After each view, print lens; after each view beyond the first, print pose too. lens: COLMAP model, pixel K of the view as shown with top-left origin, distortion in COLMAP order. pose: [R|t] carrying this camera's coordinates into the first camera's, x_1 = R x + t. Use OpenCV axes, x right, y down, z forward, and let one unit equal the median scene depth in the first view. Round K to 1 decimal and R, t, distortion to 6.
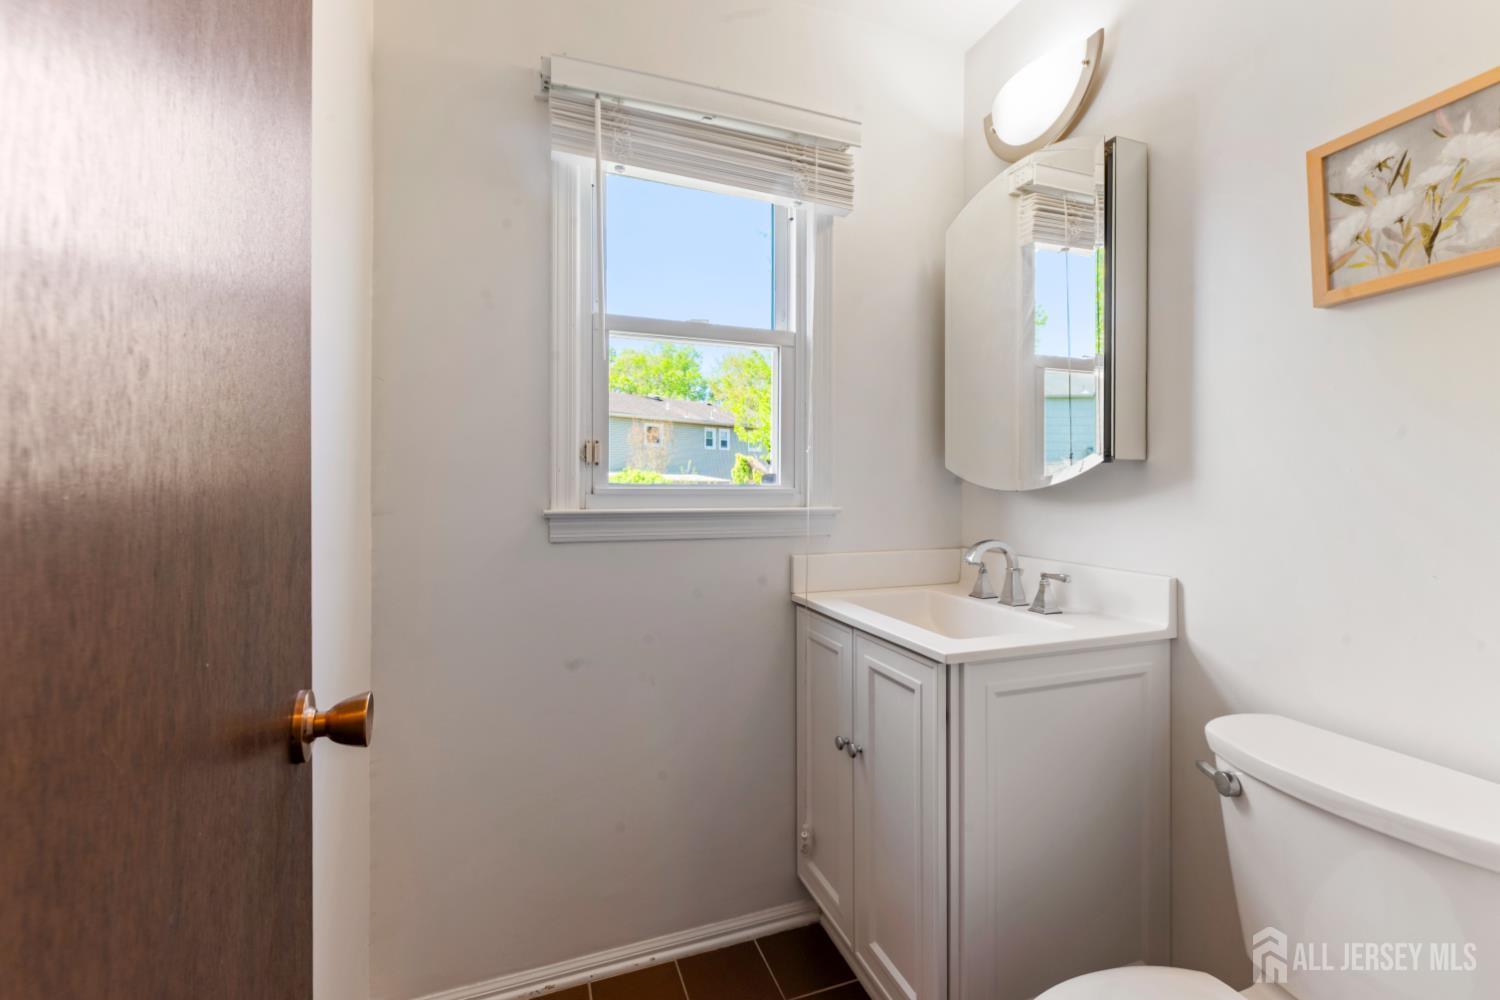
lens RADIAL K [[619.6, 0, 750.7], [0, 619.6, 489.0], [0, 0, 1]] dist [-0.001451, -0.001293]
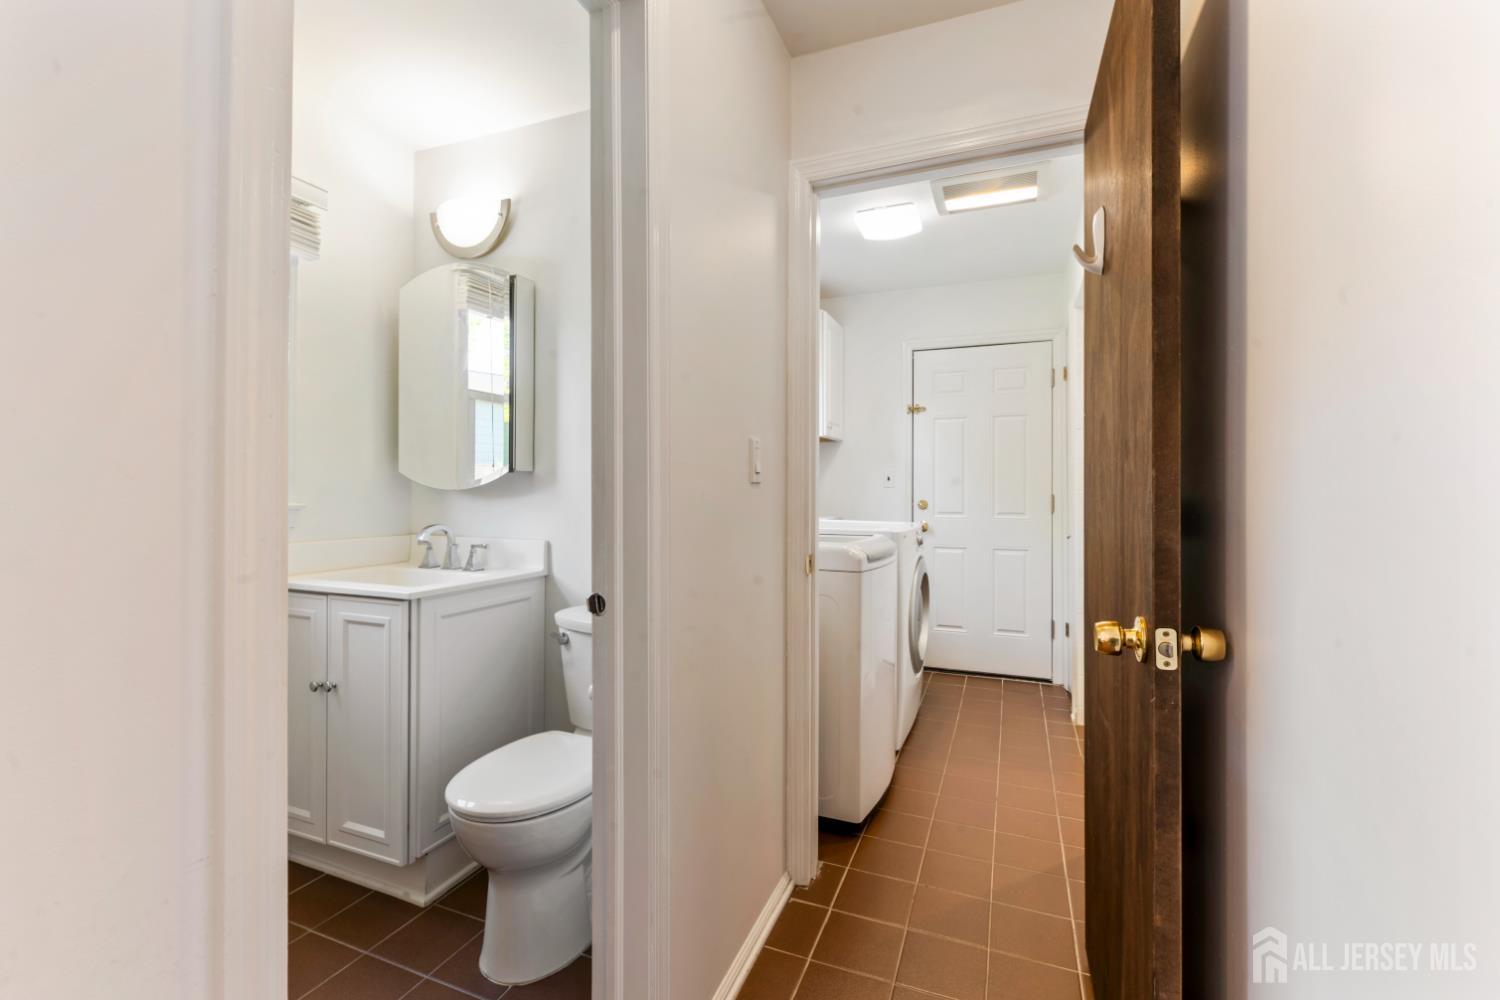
lens RADIAL K [[645.5, 0, 747.3], [0, 645.5, 491.2], [0, 0, 1]] dist [0.003175, 0.000658]
pose [[0.672398, 0.000556, 0.740190, -0.235729], [-0.003794, 0.999989, 0.002695, -0.000288], [-0.740180, -0.004620, 0.672393, -0.539937]]
